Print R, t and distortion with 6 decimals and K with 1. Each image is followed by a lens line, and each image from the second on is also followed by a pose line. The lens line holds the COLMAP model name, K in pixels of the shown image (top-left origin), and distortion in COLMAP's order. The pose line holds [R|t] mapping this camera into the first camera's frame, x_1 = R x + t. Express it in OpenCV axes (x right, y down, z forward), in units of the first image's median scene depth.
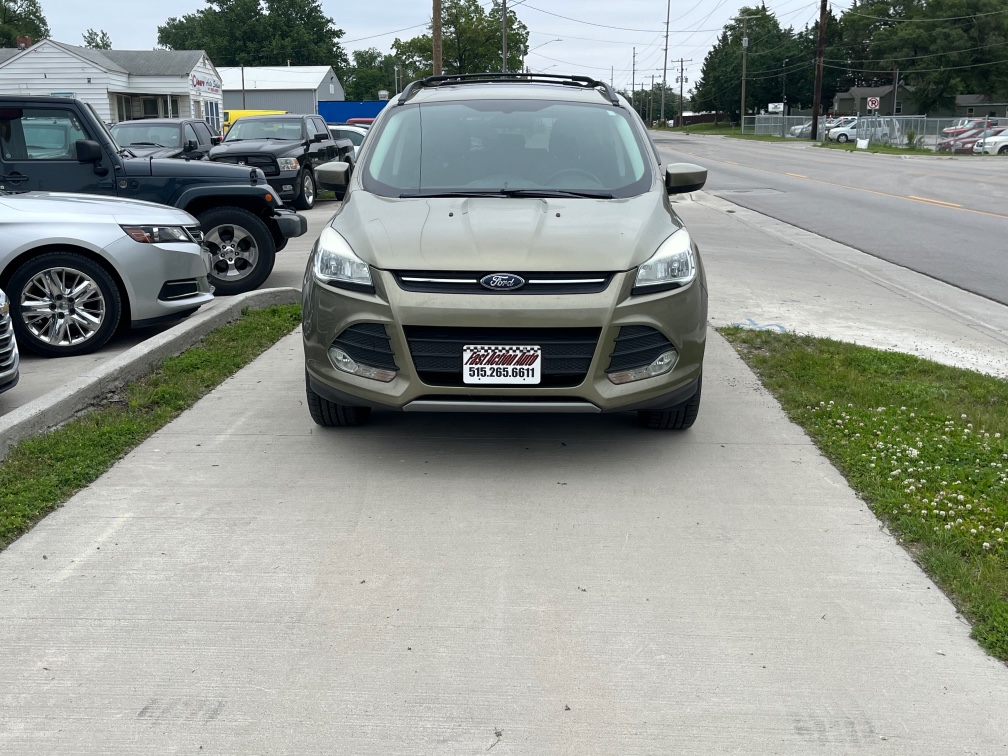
lens RADIAL K [[1031.4, 0, 504.3], [0, 1031.4, 380.1], [0, 0, 1]] dist [0.032007, 0.000000]
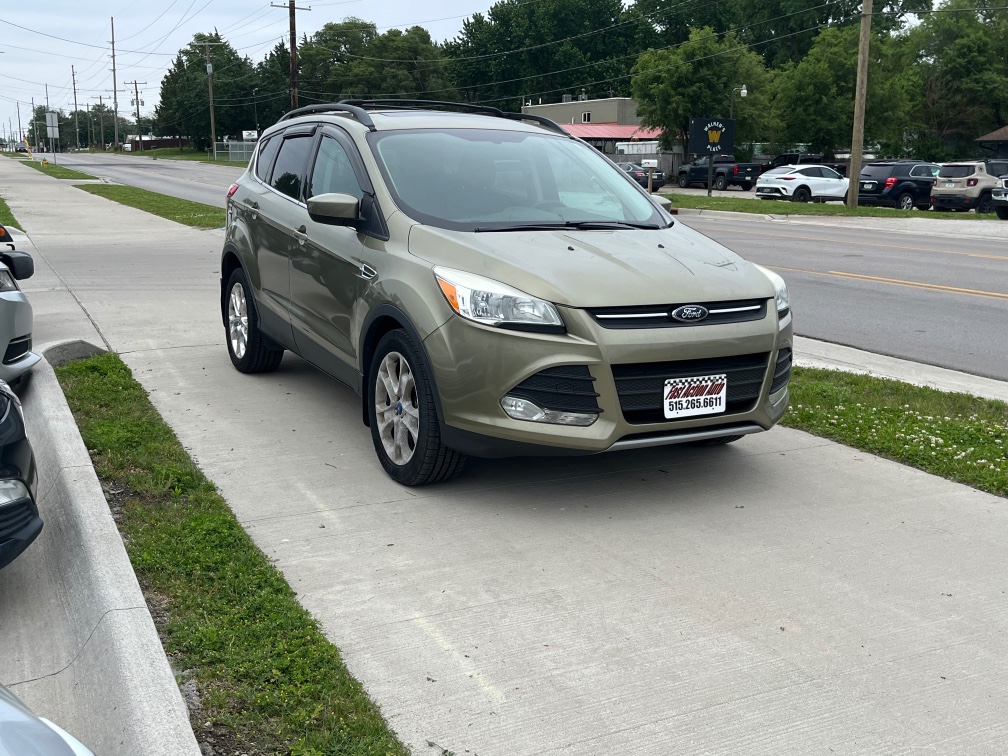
lens RADIAL K [[1031.4, 0, 504.3], [0, 1031.4, 376.5], [0, 0, 1]] dist [0.032007, 0.000000]
pose [[0.874663, -0.083626, 0.477464, -0.638852], [0.096871, 0.995292, -0.003136, -0.048599], [-0.474954, 0.048995, 0.878646, 0.208124]]
